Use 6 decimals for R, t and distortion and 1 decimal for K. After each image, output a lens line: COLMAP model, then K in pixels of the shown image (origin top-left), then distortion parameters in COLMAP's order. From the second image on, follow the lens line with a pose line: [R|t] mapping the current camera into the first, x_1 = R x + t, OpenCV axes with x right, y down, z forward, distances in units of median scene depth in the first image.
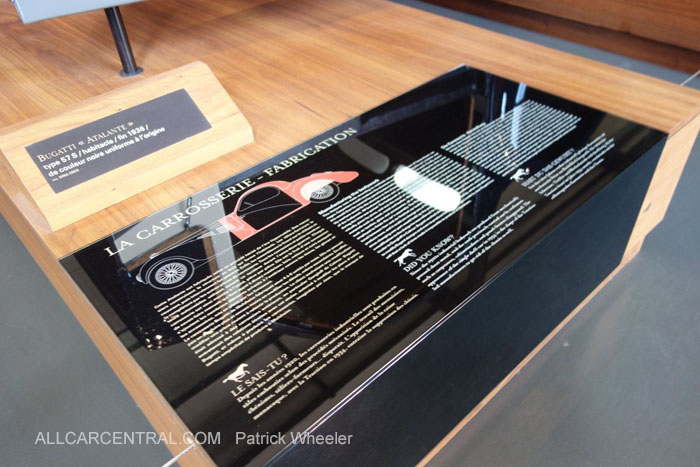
lens RADIAL K [[553.7, 0, 349.7], [0, 553.7, 235.0], [0, 0, 1]] dist [-0.005353, 0.015941]
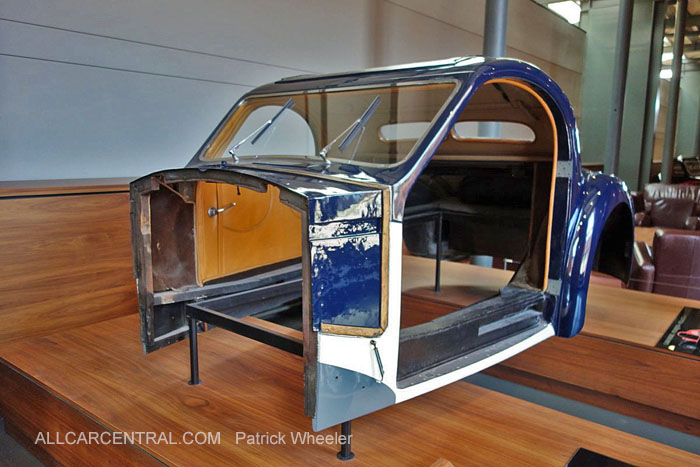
lens RADIAL K [[553.7, 0, 348.8], [0, 553.7, 234.5], [0, 0, 1]] dist [-0.005353, 0.015941]
pose [[0.986627, 0.041896, 0.157520, -0.527540], [0.045635, 0.856751, -0.513708, -0.056560], [-0.156478, 0.514026, 0.843381, -0.337092]]
